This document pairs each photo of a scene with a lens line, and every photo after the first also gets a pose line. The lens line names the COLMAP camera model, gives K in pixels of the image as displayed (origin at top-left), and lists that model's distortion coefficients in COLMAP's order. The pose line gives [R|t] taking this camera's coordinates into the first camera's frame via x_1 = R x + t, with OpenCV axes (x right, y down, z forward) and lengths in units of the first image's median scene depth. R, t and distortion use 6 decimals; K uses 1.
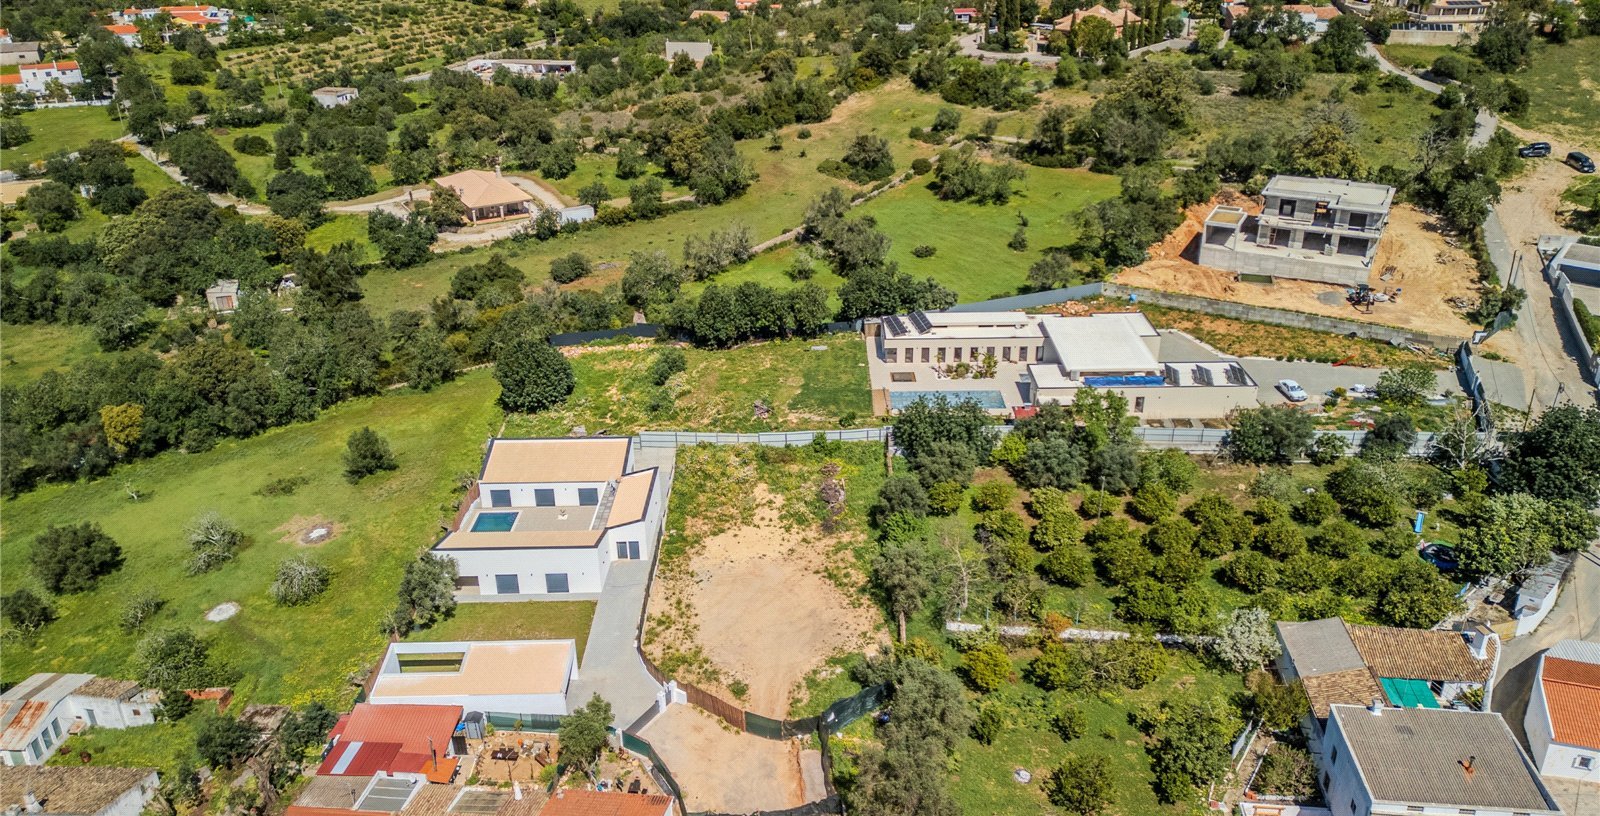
lens RADIAL K [[1098.0, 0, 798.7], [0, 1098.0, 399.0], [0, 0, 1]] dist [0.092126, -0.088371]
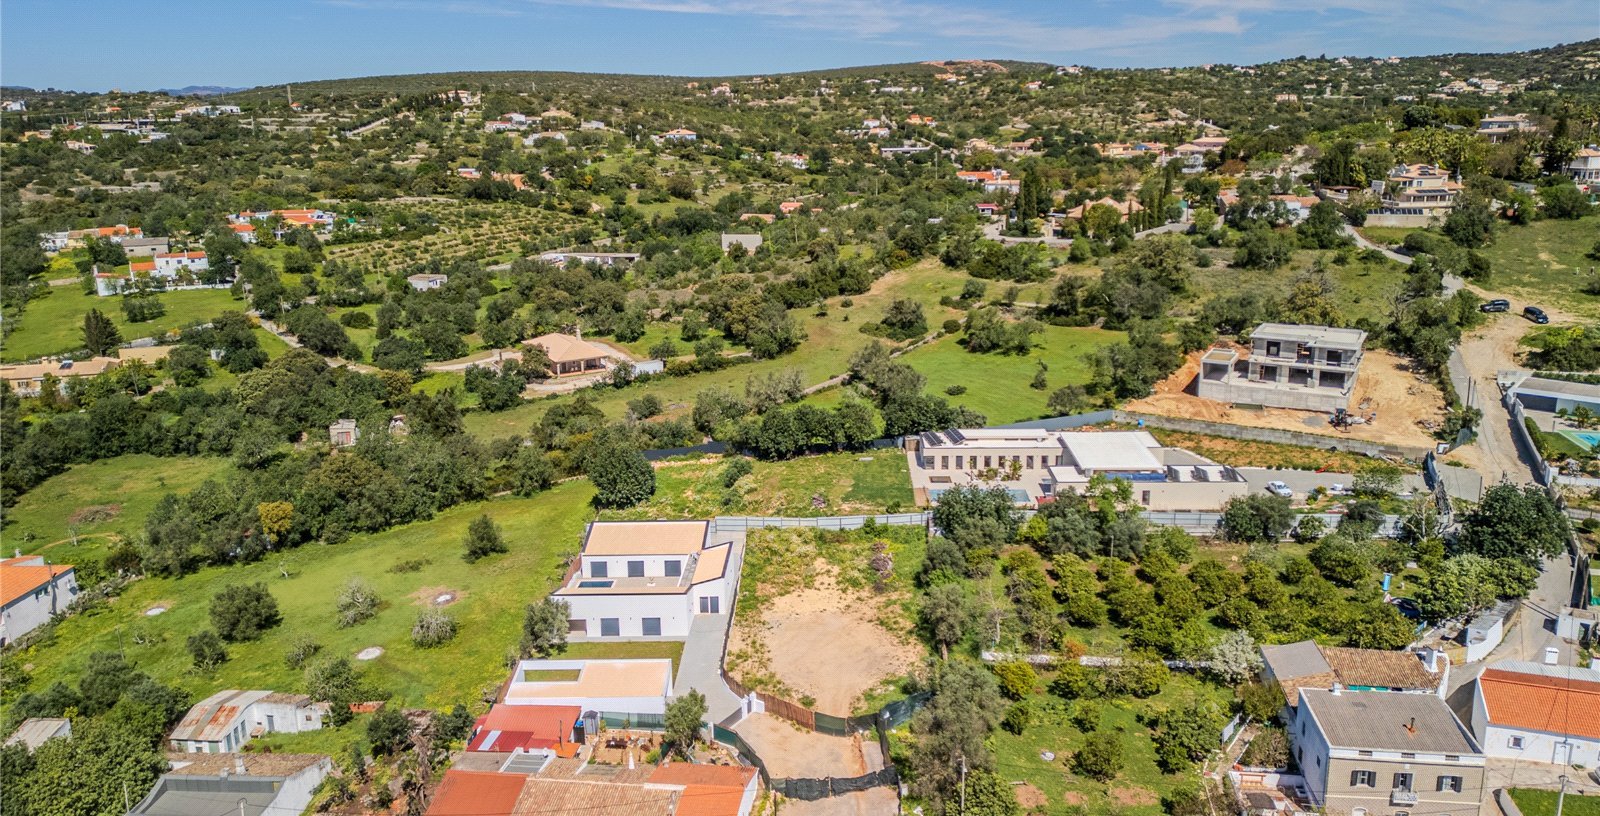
lens RADIAL K [[1098.0, 0, 799.4], [0, 1098.0, 420.3], [0, 0, 1]] dist [0.092126, -0.088371]
pose [[0.999623, 0.002242, -0.027370, -0.021536], [-0.006748, 0.986156, -0.165681, 0.110725], [0.026620, 0.165804, 0.985799, -0.154043]]
